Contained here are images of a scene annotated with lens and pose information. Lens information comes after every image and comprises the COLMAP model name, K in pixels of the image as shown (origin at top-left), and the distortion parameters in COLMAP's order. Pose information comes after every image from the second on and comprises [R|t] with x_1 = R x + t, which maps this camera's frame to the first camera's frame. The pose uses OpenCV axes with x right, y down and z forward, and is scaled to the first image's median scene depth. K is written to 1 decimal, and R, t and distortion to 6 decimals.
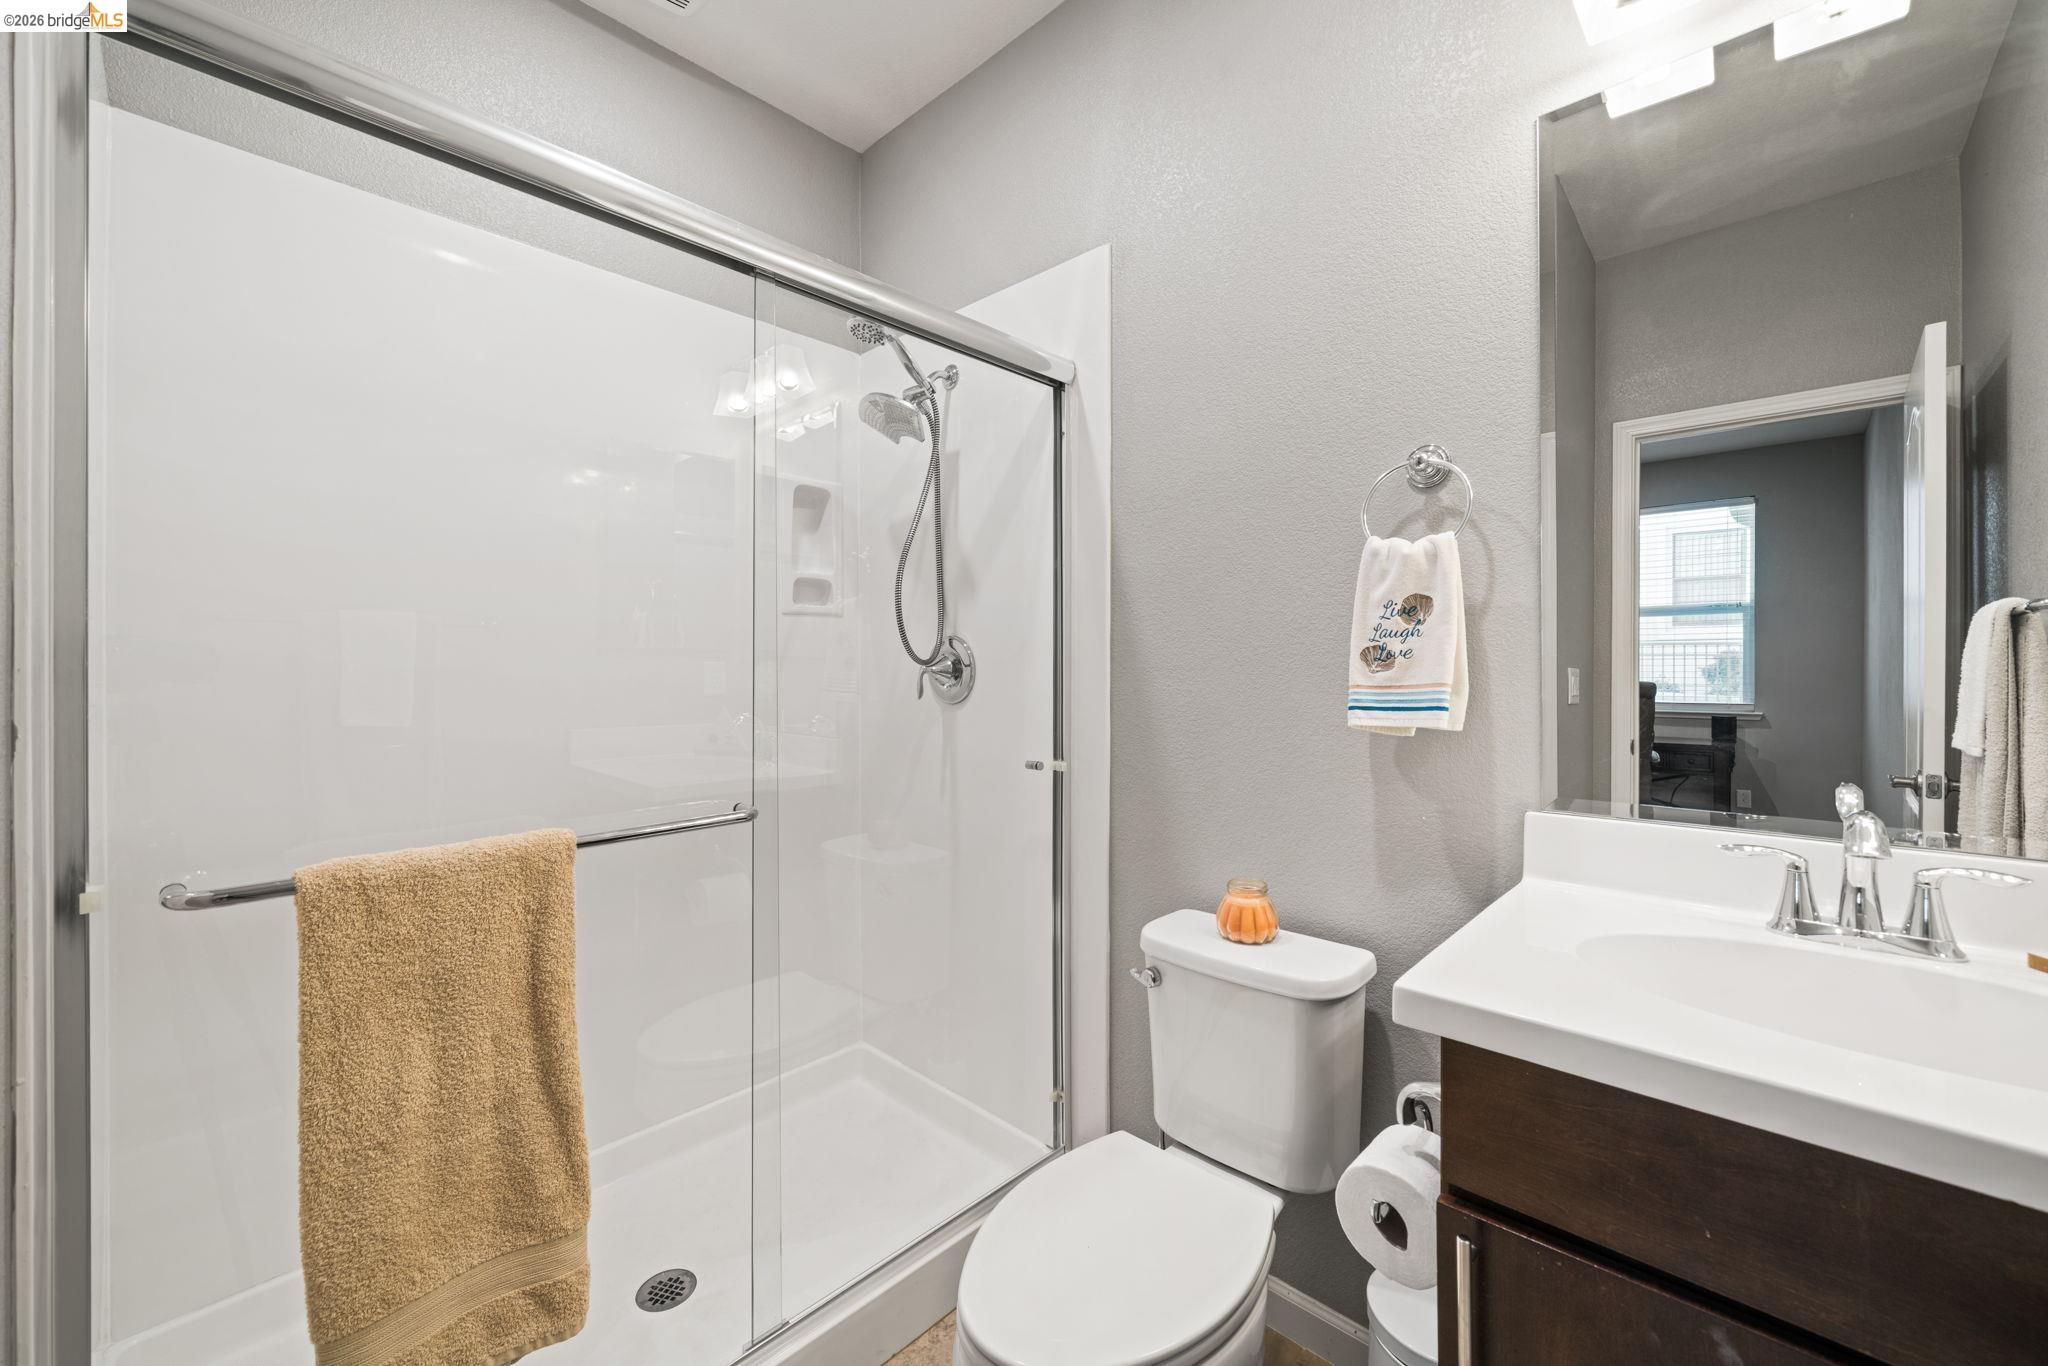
lens RADIAL K [[814.0, 0, 1029.5], [0, 814.0, 670.2], [0, 0, 1]] dist [-0.005675, 0.000146]
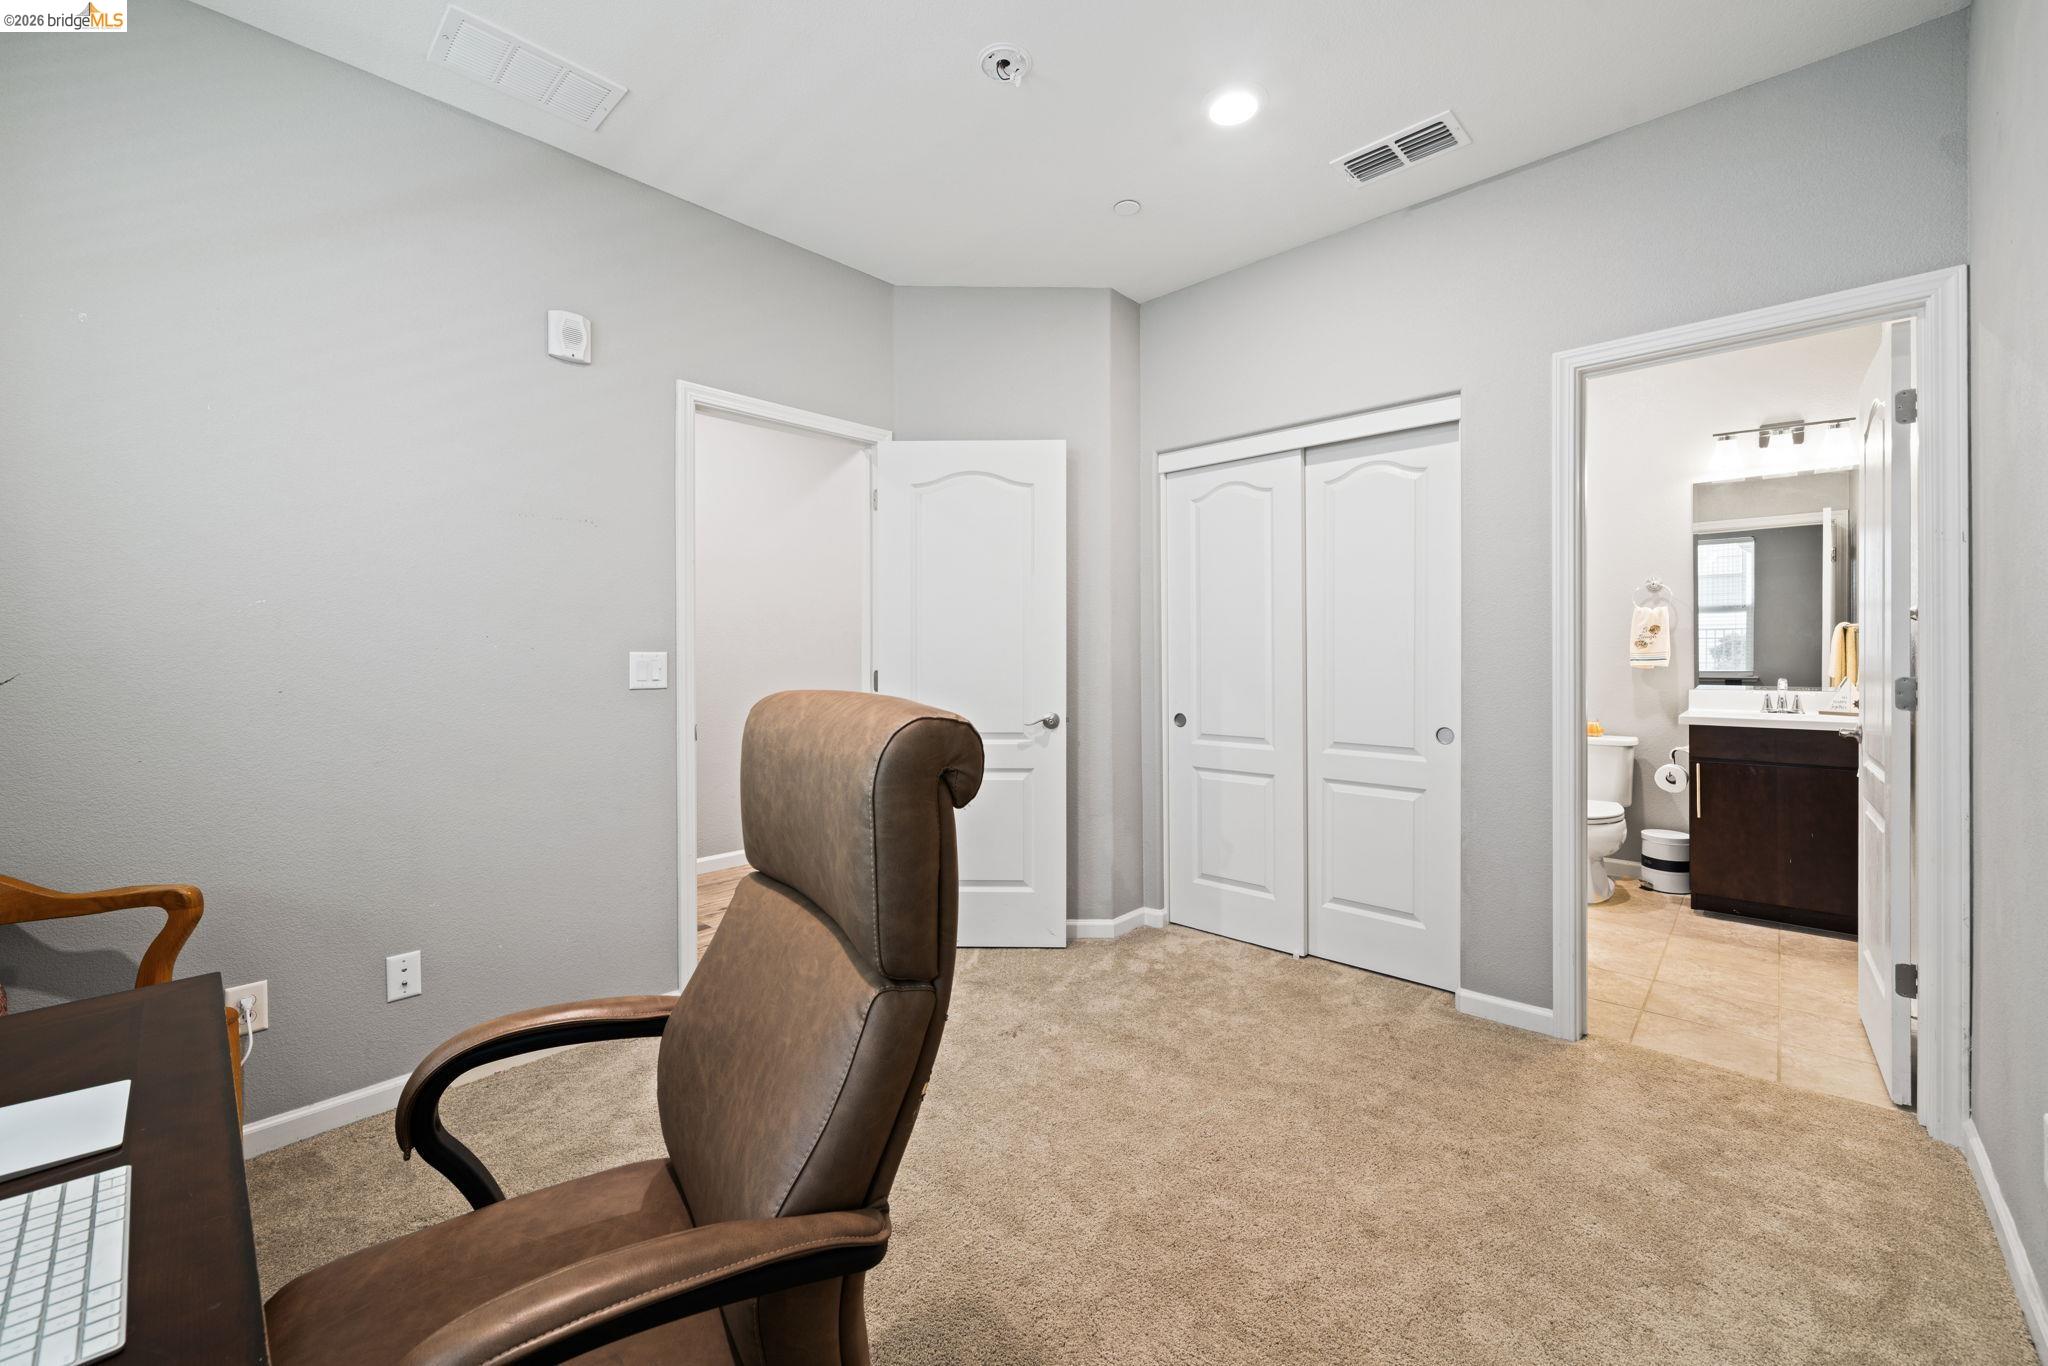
lens RADIAL K [[814.0, 0, 1029.5], [0, 814.0, 670.2], [0, 0, 1]] dist [-0.005675, 0.000146]
pose [[0.999935, -0.011294, 0.001857, -2.013806], [0.011266, 0.999832, 0.014454, 0.013323], [-0.002020, -0.014432, 0.999894, -2.231949]]
